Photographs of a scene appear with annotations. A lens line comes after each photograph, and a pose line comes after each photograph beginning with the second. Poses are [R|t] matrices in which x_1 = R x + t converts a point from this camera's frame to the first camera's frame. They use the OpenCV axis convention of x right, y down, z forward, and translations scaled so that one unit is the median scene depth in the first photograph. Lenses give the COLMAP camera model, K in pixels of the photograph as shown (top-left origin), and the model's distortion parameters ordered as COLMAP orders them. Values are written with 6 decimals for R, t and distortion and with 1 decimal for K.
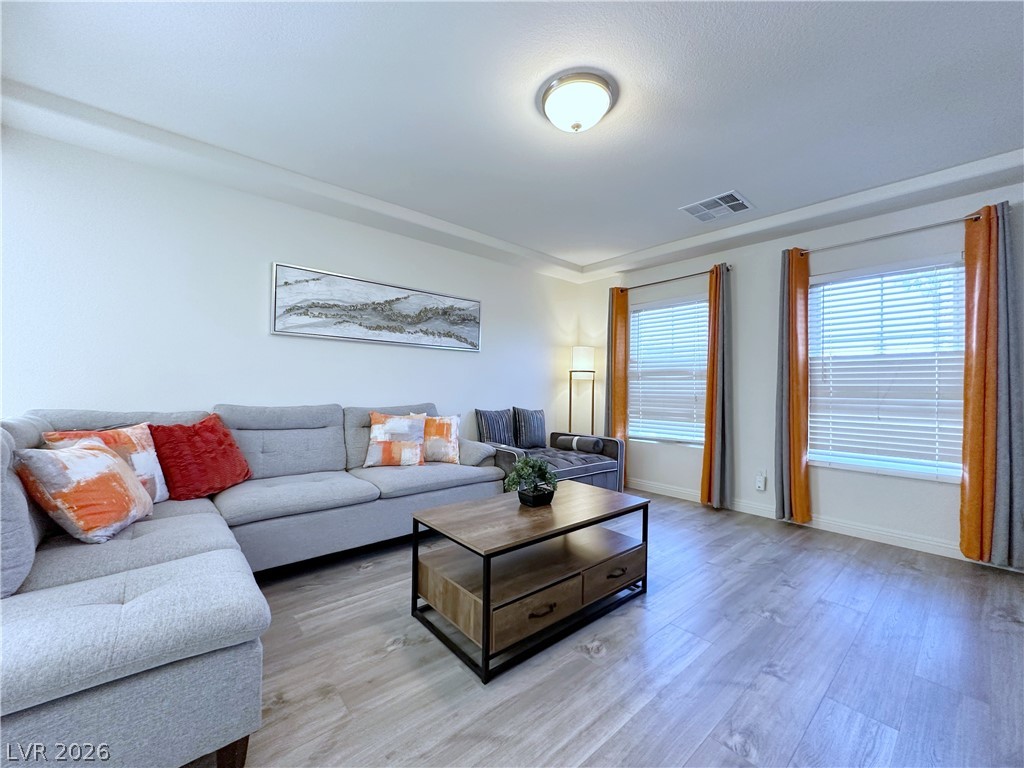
lens RADIAL K [[409.5, 0, 513.2], [0, 409.5, 385.2], [0, 0, 1]] dist [-0.000625, 0.000318]
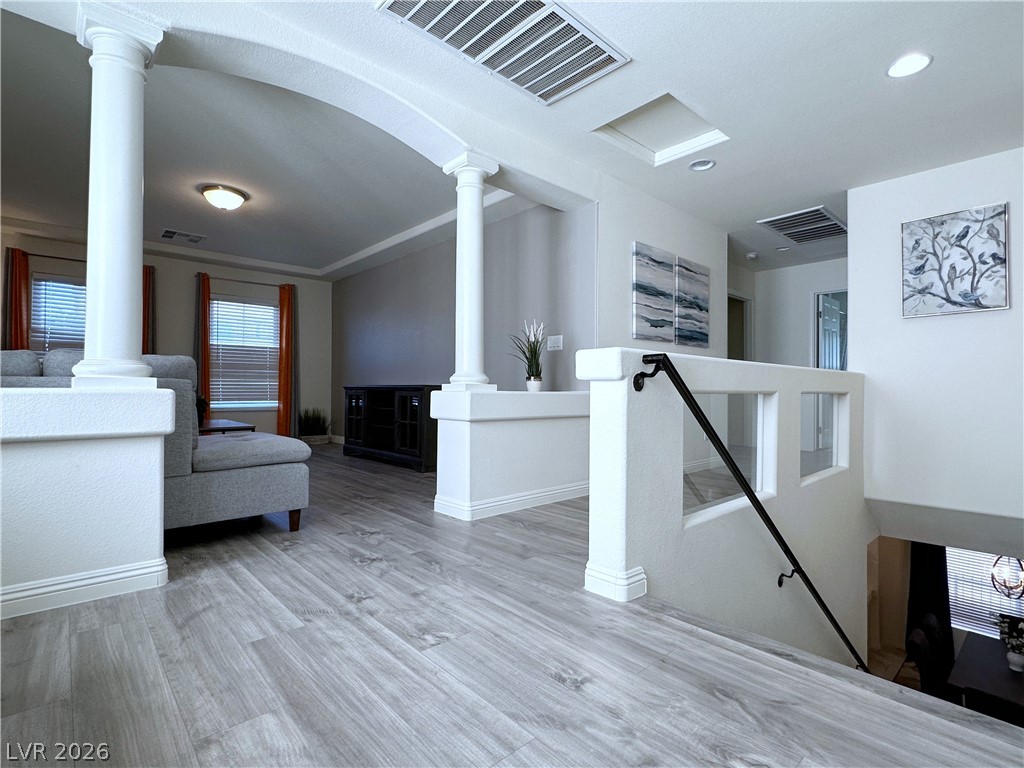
lens RADIAL K [[503.6, 0, 511.3], [0, 503.6, 383.8], [0, 0, 1]] dist [0.000557, -0.000964]
pose [[-0.012585, 0.000145, 0.999921, -1.246852], [-0.011284, 0.999936, -0.000287, 0.074059], [-0.999857, -0.011286, -0.012582, -0.147400]]
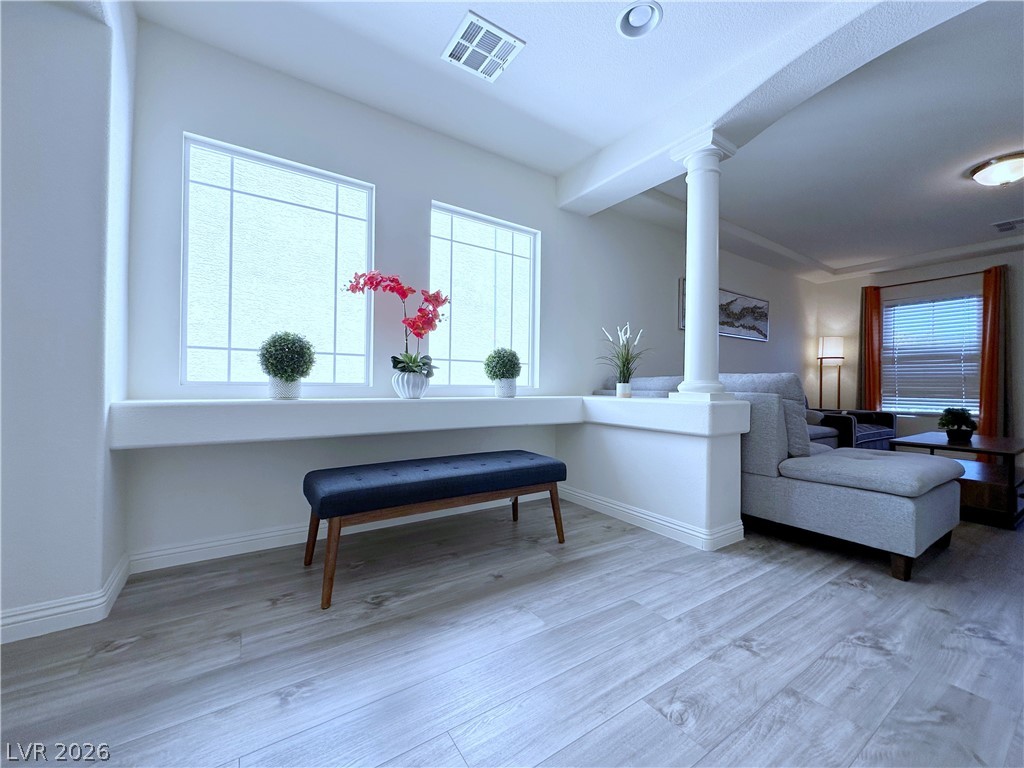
lens RADIAL K [[409.5, 0, 512.3], [0, 409.5, 382.2], [0, 0, 1]] dist [-0.000625, 0.000318]
pose [[0.991847, 0.000838, -0.127431, -0.860312], [-0.000867, 1.000000, -0.000172, 0.054098], [0.127430, 0.000281, 0.991847, -0.420847]]
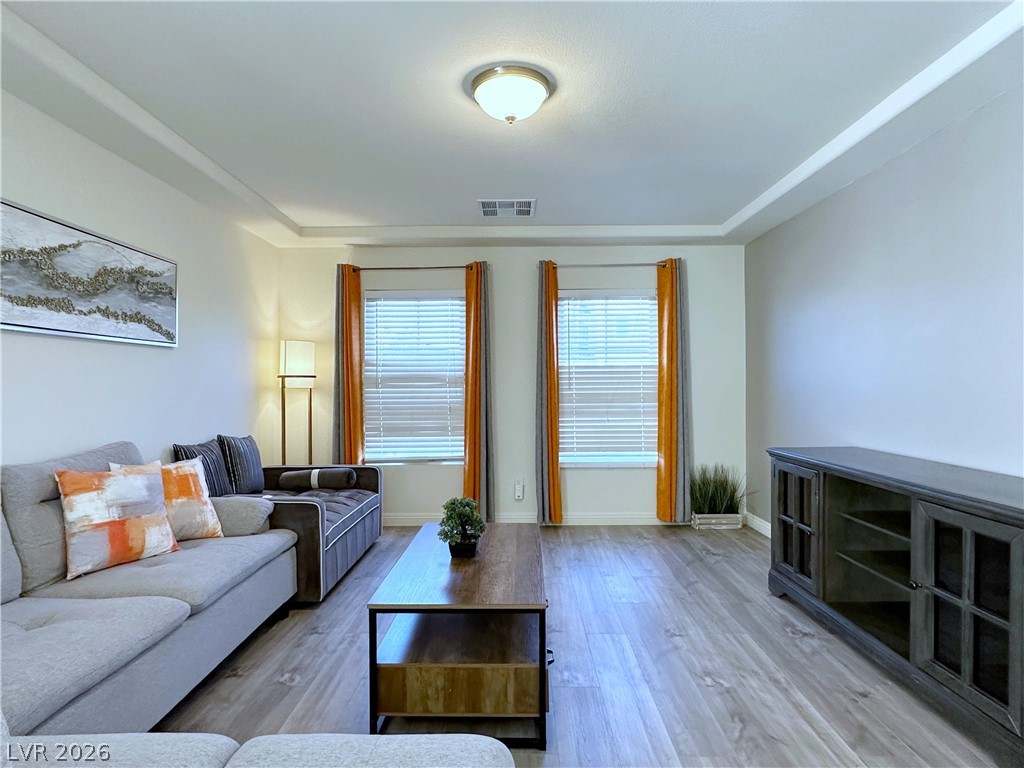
lens RADIAL K [[581.1, 0, 510.2], [0, 581.1, 388.0], [0, 0, 1]] dist [0.002218, 0.000426]
pose [[0.665521, -0.022006, 0.746055, -0.482624], [0.009875, 0.999737, 0.020680, -0.044158], [-0.746314, -0.006396, 0.665563, 0.093612]]
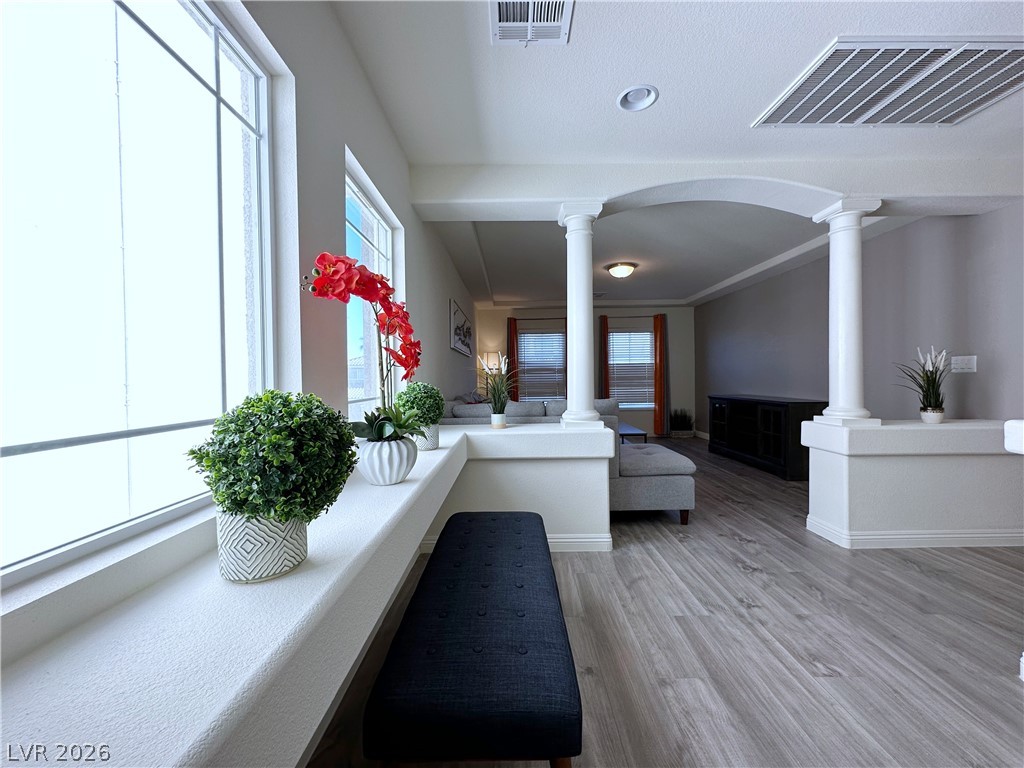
lens RADIAL K [[409.5, 0, 514.2], [0, 409.5, 383.5], [0, 0, 1]] dist [-0.000625, 0.000318]
pose [[0.663190, -0.031967, 0.747768, -1.345333], [0.017227, 0.999475, 0.027448, -0.029177], [-0.748252, -0.005322, 0.663393, -0.125768]]
